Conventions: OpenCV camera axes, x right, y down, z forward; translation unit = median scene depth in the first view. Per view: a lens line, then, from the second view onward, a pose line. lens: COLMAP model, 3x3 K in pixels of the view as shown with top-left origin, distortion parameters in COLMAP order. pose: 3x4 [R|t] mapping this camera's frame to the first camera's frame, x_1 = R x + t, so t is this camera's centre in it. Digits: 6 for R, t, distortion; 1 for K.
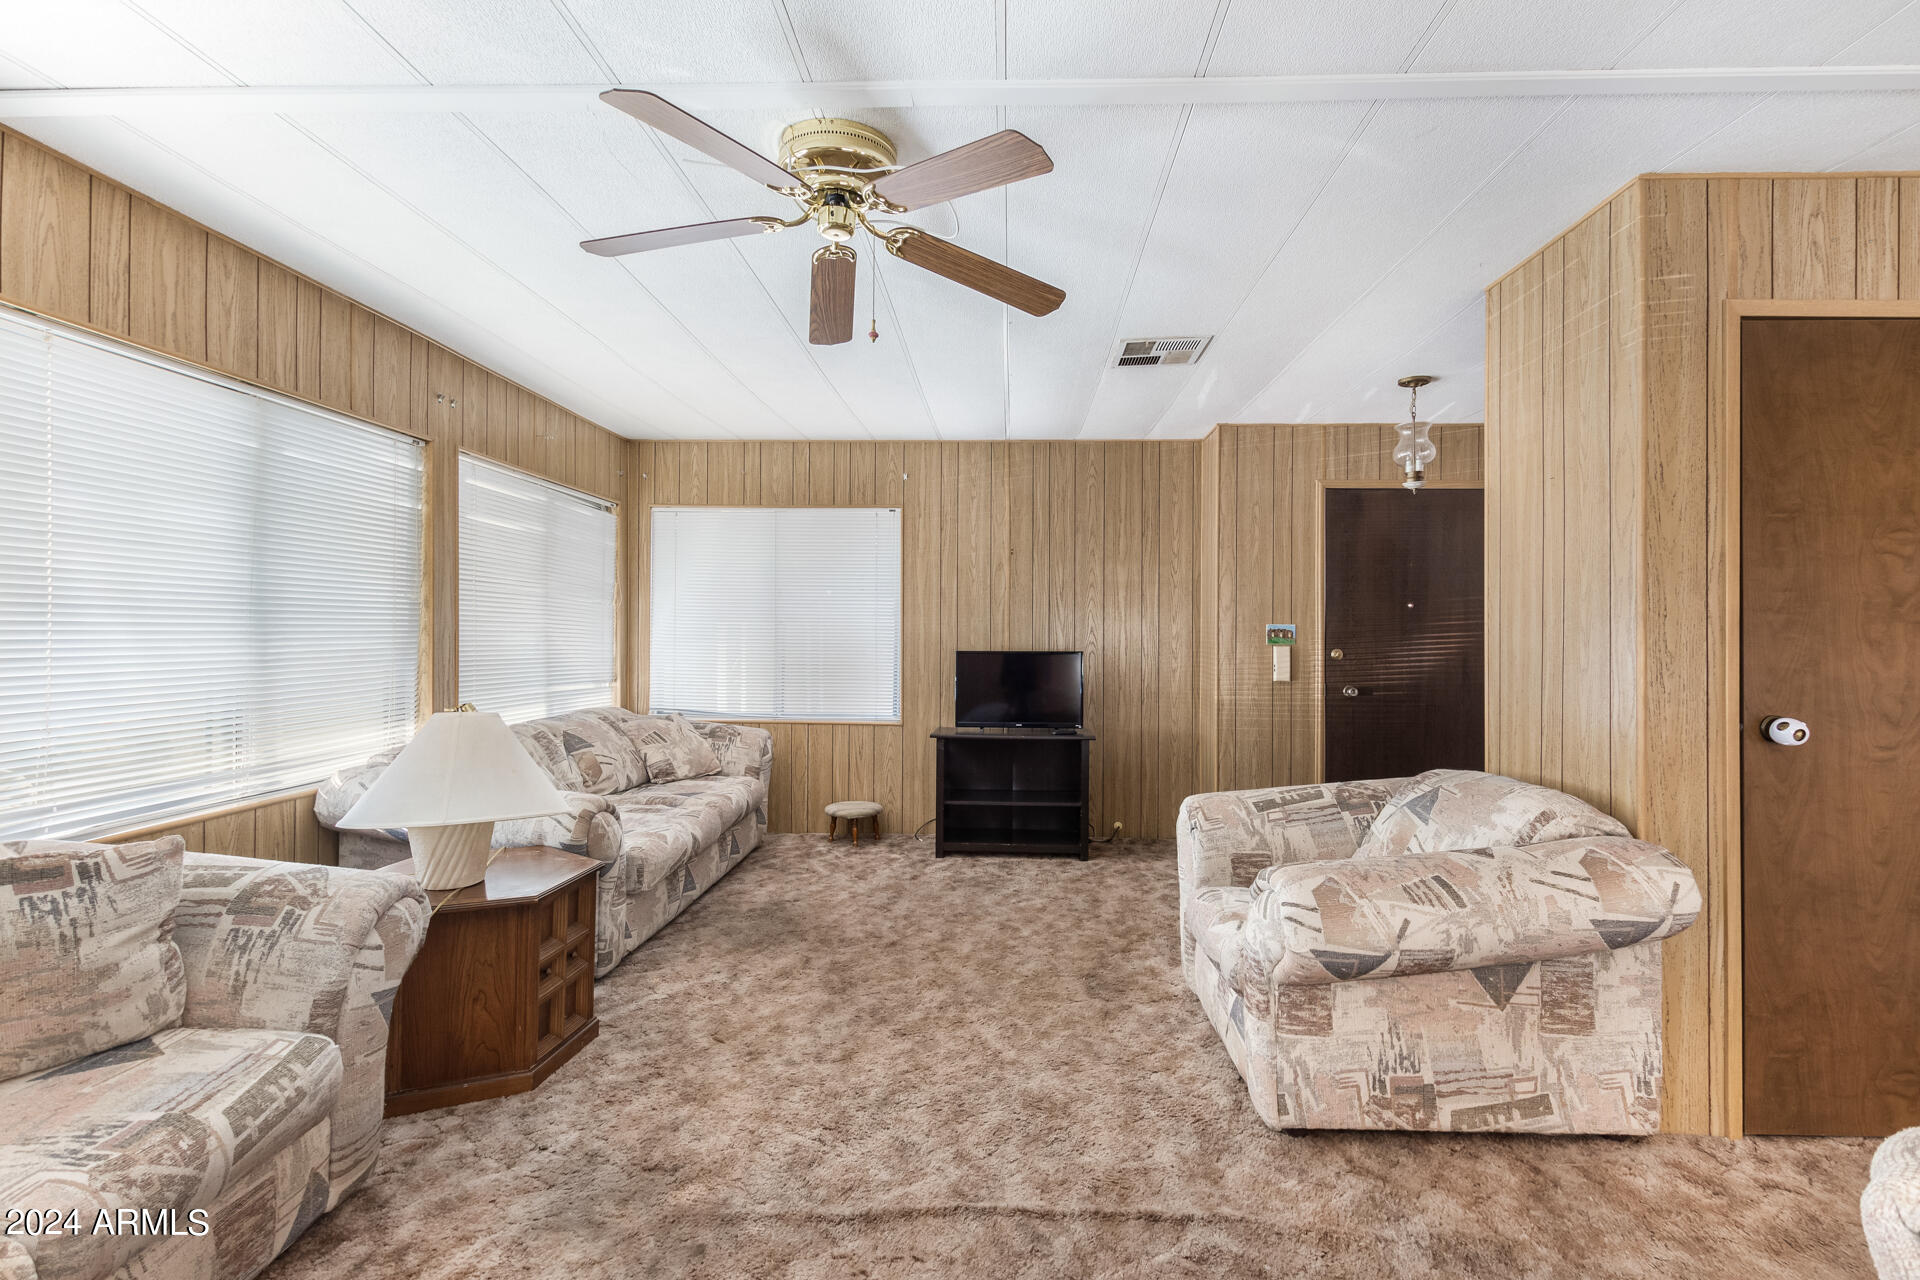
lens RADIAL K [[884.6, 0, 974.8], [0, 884.6, 624.5], [0, 0, 1]] dist [0.003935, -0.001260]
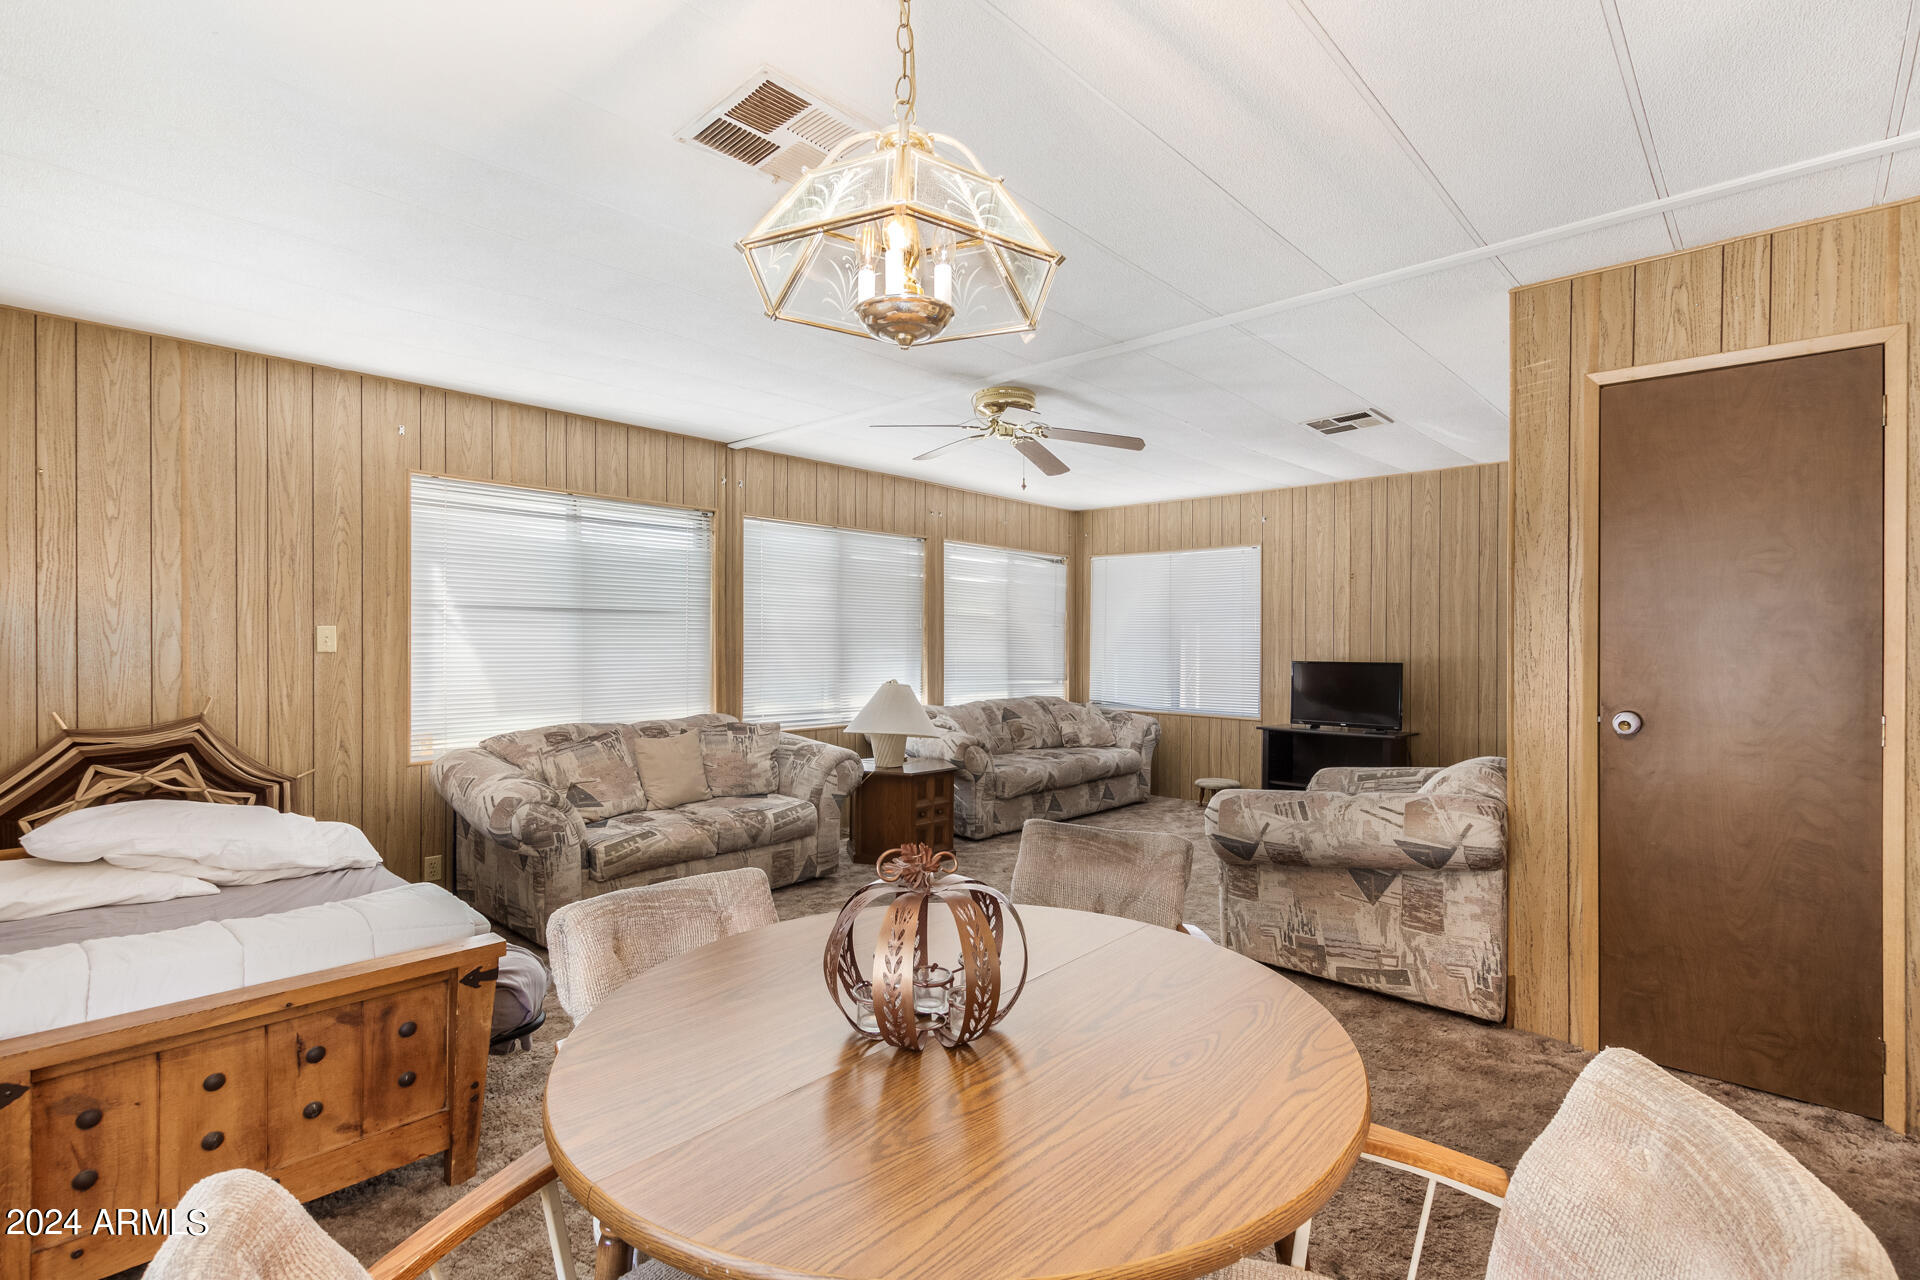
lens RADIAL K [[885.9, 0, 960.0], [0, 885.9, 640.0], [0, 0, 1]] dist [0.002336, 0.000428]
pose [[0.757398, -0.004506, -0.652938, 0.997870], [0.003676, 0.999990, -0.002637, 0.005444], [0.652944, -0.000403, 0.757406, -0.513253]]
